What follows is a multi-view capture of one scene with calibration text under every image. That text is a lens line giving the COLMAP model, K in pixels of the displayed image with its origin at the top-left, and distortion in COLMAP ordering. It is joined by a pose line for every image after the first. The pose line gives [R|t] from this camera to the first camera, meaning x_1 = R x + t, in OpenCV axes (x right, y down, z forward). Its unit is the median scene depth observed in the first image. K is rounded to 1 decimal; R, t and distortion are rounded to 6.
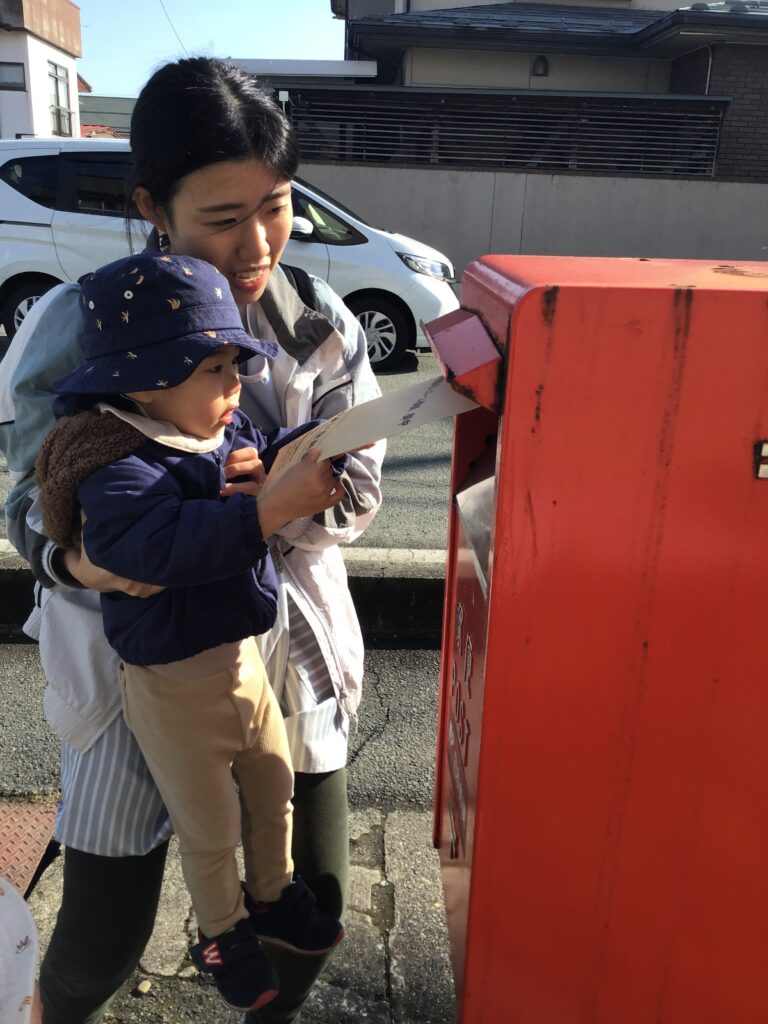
lens RADIAL K [[938.4, 0, 376.6], [0, 938.4, 509.4], [0, 0, 1]] dist [0.084055, -0.139004]
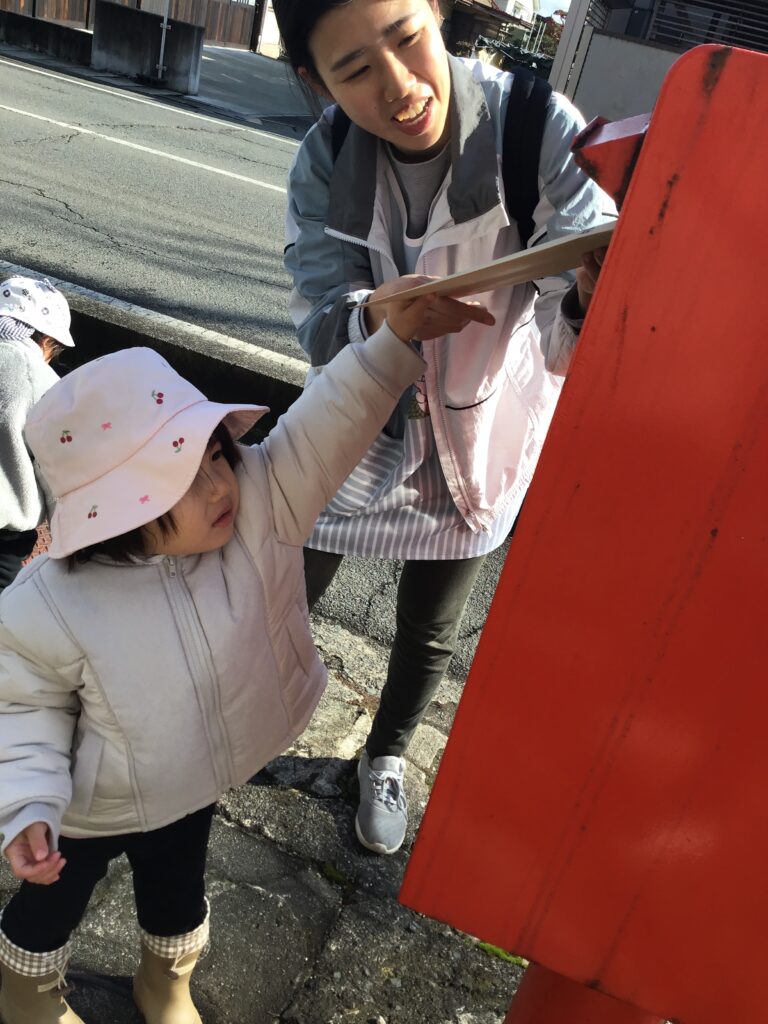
lens RADIAL K [[940.4, 0, 351.9], [0, 940.4, 498.4], [0, 0, 1]] dist [0.005866, -0.007220]
pose [[0.917270, 0.308889, -0.251403, 0.055710], [-0.280979, 0.949276, 0.141159, 0.025558], [0.282253, -0.058842, 0.957534, 0.035857]]
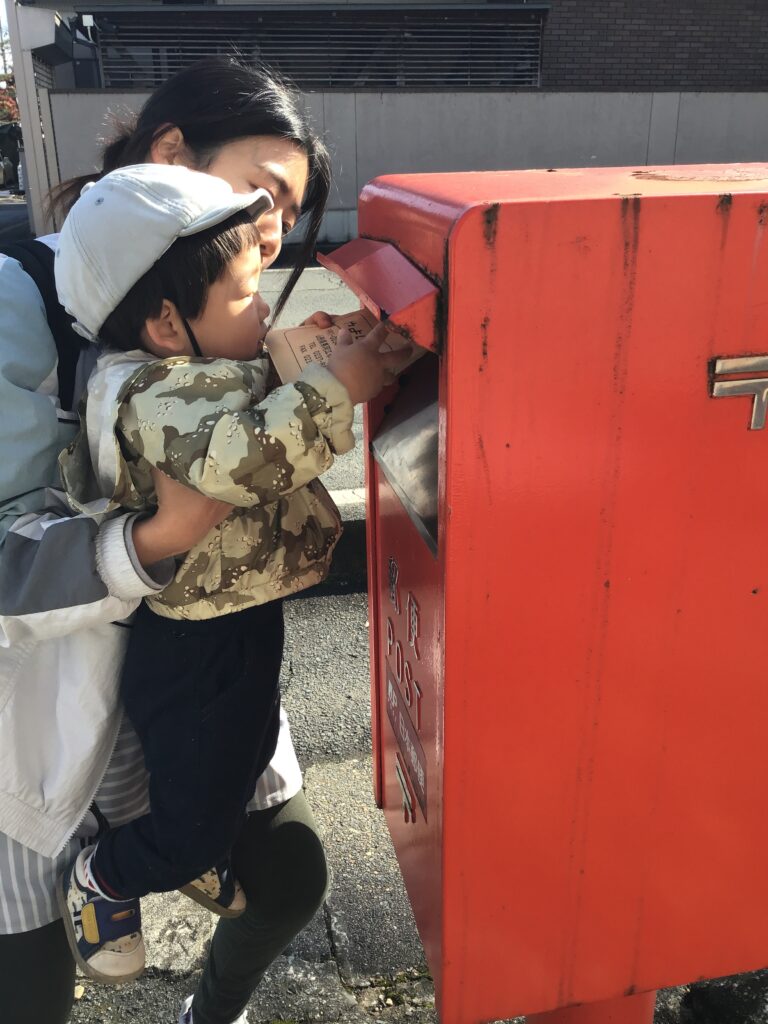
lens RADIAL K [[944.7, 0, 375.5], [0, 944.7, 509.6], [0, 0, 1]] dist [0.077136, -0.127673]
pose [[0.983768, -0.110798, 0.141156, -0.020676], [0.101083, 0.992103, 0.074252, -0.007412], [-0.148268, -0.058779, 0.987199, 0.029993]]
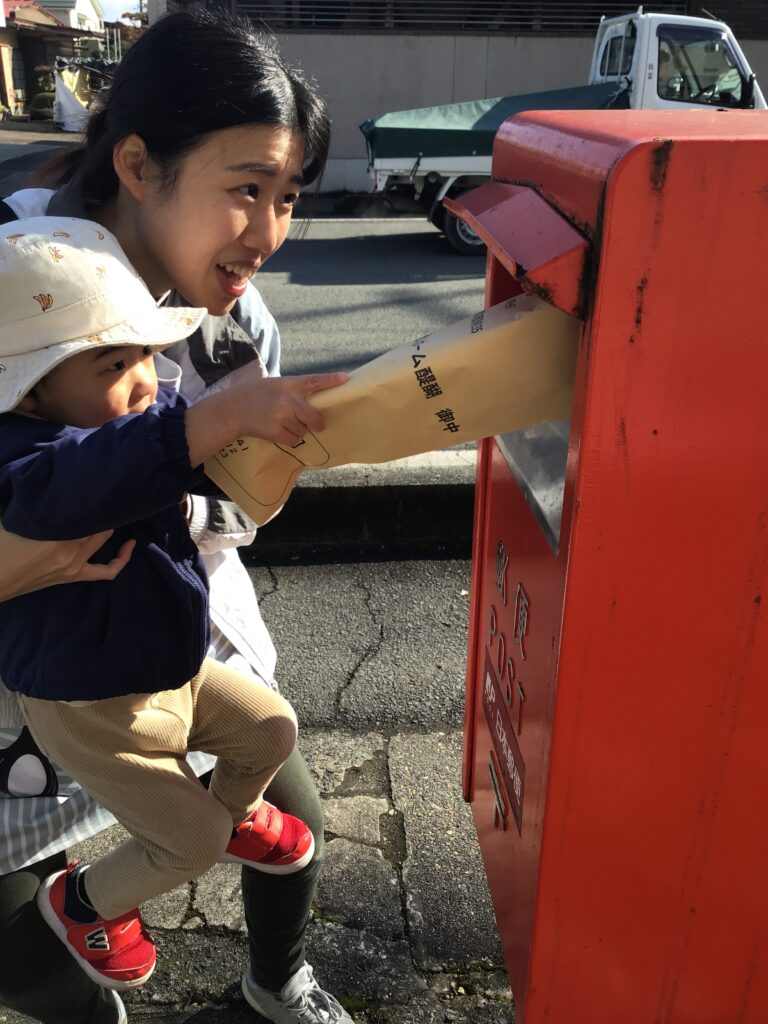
lens RADIAL K [[945.2, 0, 371.2], [0, 945.2, 509.3], [0, 0, 1]] dist [0.078982, -0.145363]
pose [[0.998531, -0.045595, 0.029272, -0.019682], [0.042018, 0.992712, 0.112952, -0.011781], [-0.034209, -0.111556, 0.993169, 0.062018]]
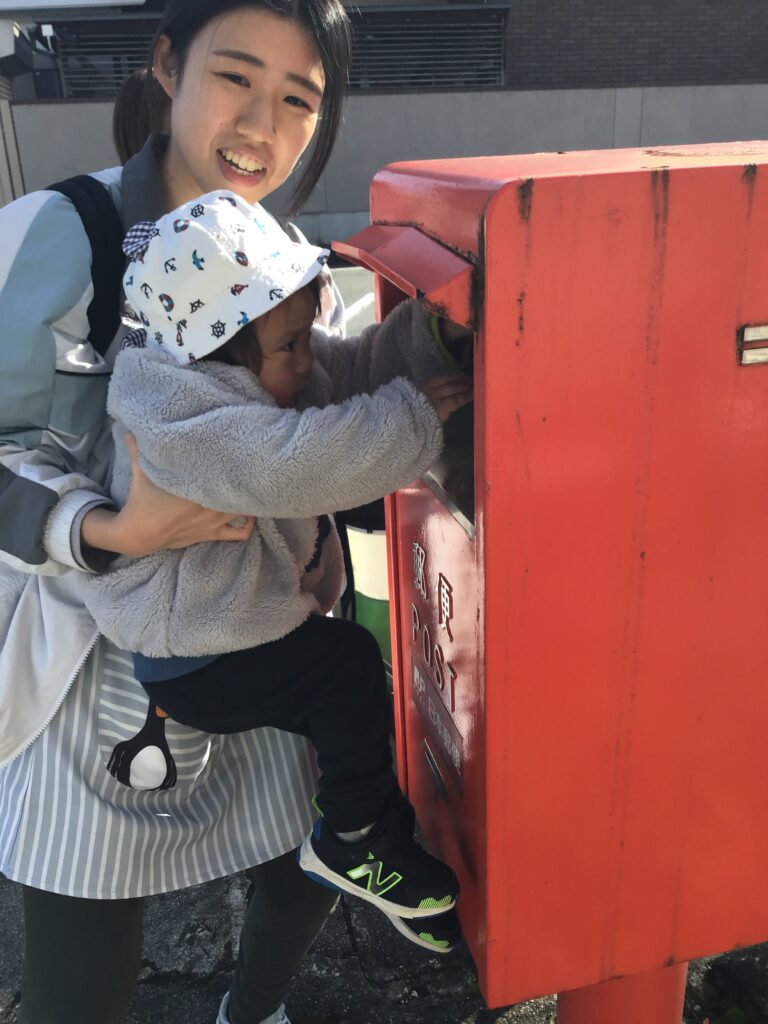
lens RADIAL K [[946.5, 0, 381.9], [0, 946.5, 508.5], [0, 0, 1]] dist [0.085014, -0.137042]
pose [[0.973776, -0.148566, 0.172305, -0.039252], [0.137912, 0.987802, 0.072305, -0.002830], [-0.180945, -0.046646, 0.982386, 0.030064]]
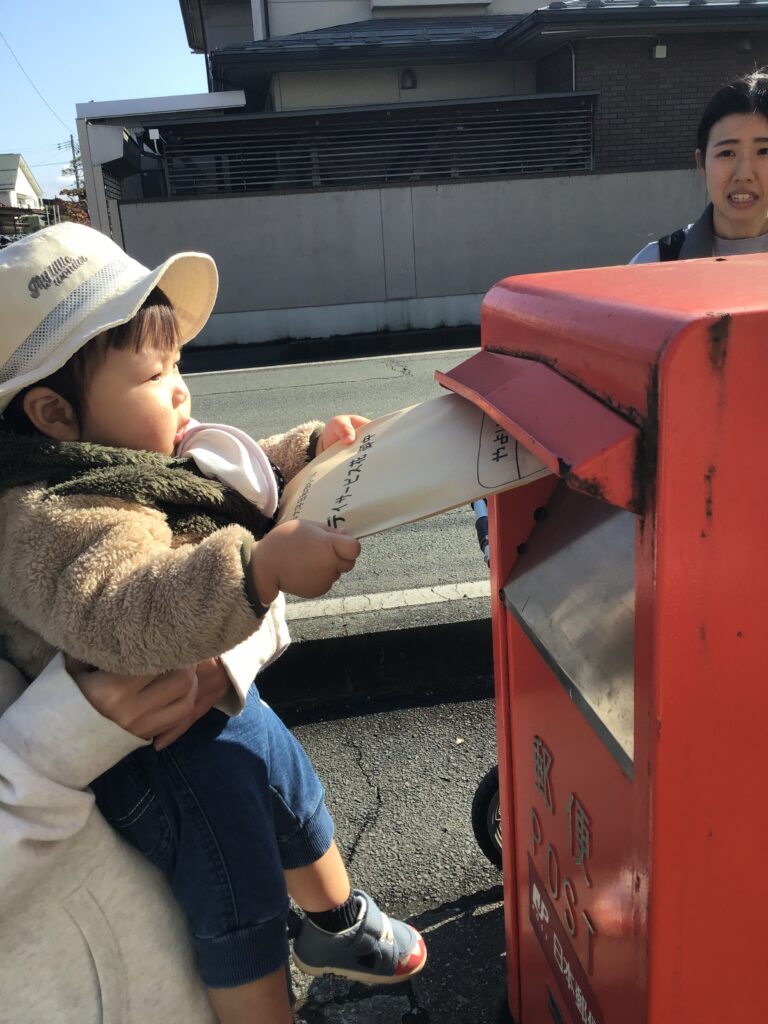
lens RADIAL K [[935.5, 0, 365.6], [0, 935.5, 508.6], [0, 0, 1]] dist [0.111490, -0.220871]
pose [[0.988289, -0.131892, 0.076741, -0.030698], [0.133649, 0.990861, -0.018209, -0.032882], [-0.073638, 0.028252, 0.996885, 0.098718]]
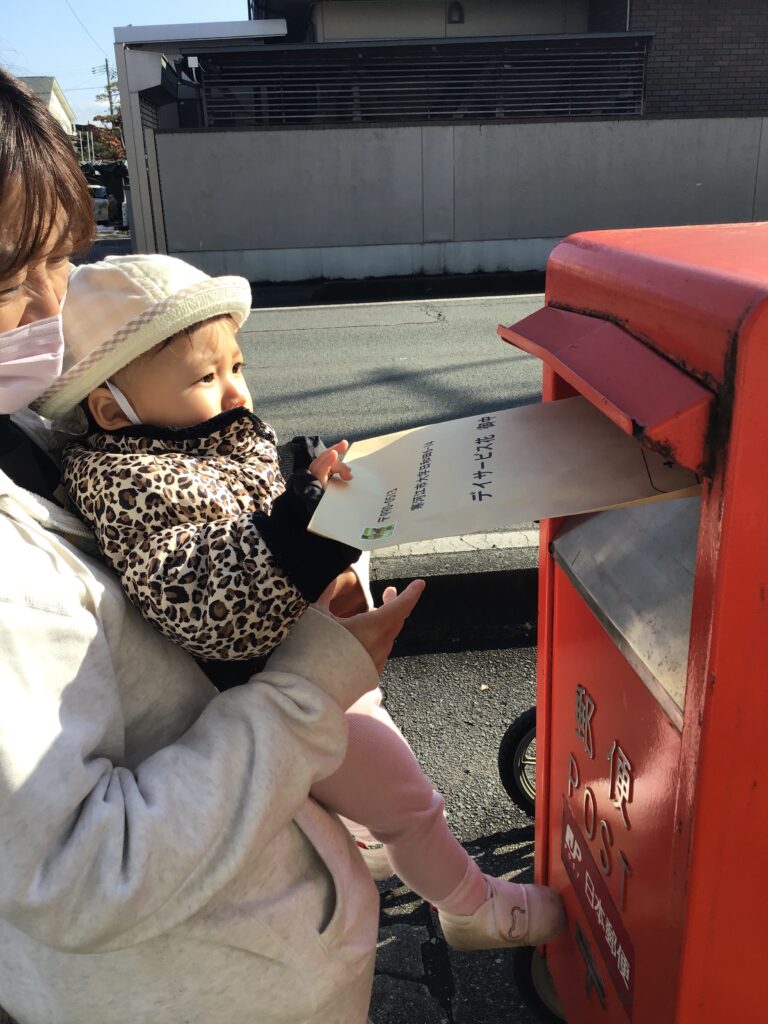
lens RADIAL K [[938.4, 0, 376.6], [0, 938.4, 509.4], [0, 0, 1]] dist [0.084055, -0.139004]
pose [[0.993799, -0.095781, 0.056477, -0.041528], [0.093663, 0.994839, 0.039028, -0.035198], [-0.059924, -0.033496, 0.997641, 0.092114]]
